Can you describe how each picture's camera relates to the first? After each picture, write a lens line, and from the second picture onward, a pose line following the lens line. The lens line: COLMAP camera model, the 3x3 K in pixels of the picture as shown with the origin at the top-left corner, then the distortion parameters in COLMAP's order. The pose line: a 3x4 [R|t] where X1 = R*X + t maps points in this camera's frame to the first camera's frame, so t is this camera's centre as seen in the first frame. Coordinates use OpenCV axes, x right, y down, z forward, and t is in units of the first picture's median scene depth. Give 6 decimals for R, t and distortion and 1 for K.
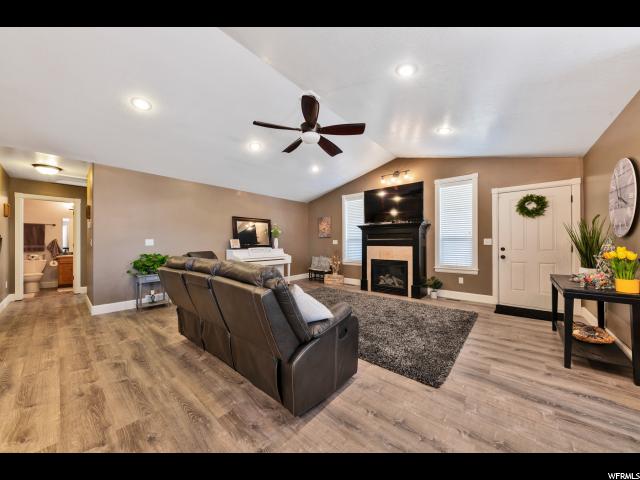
lens RADIAL K [[222.4, 0, 321.8], [0, 222.4, 242.1], [0, 0, 1]] dist [0.000677, -0.001653]
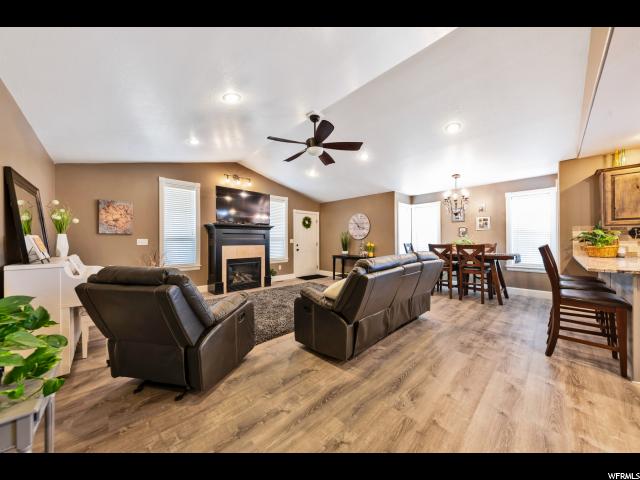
lens RADIAL K [[222.4, 0, 321.6], [0, 222.4, 240.6], [0, 0, 1]] dist [0.000677, -0.001653]
pose [[0.101276, 0.002227, 0.994856, -0.931751], [0.003530, 0.999990, -0.002598, 0.000026], [-0.994852, 0.003775, 0.101268, 0.665766]]
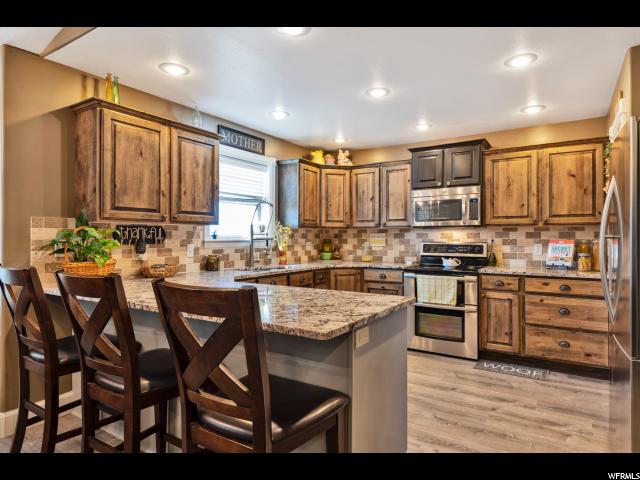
lens RADIAL K [[380.4, 0, 318.0], [0, 380.4, 234.4], [0, 0, 1]] dist [-0.003392, -0.000934]
pose [[-0.989667, 0.000616, -0.143383, -0.324030], [0.001786, 0.999966, -0.008030, -0.019579], [0.143373, -0.008203, -0.989635, 0.441392]]
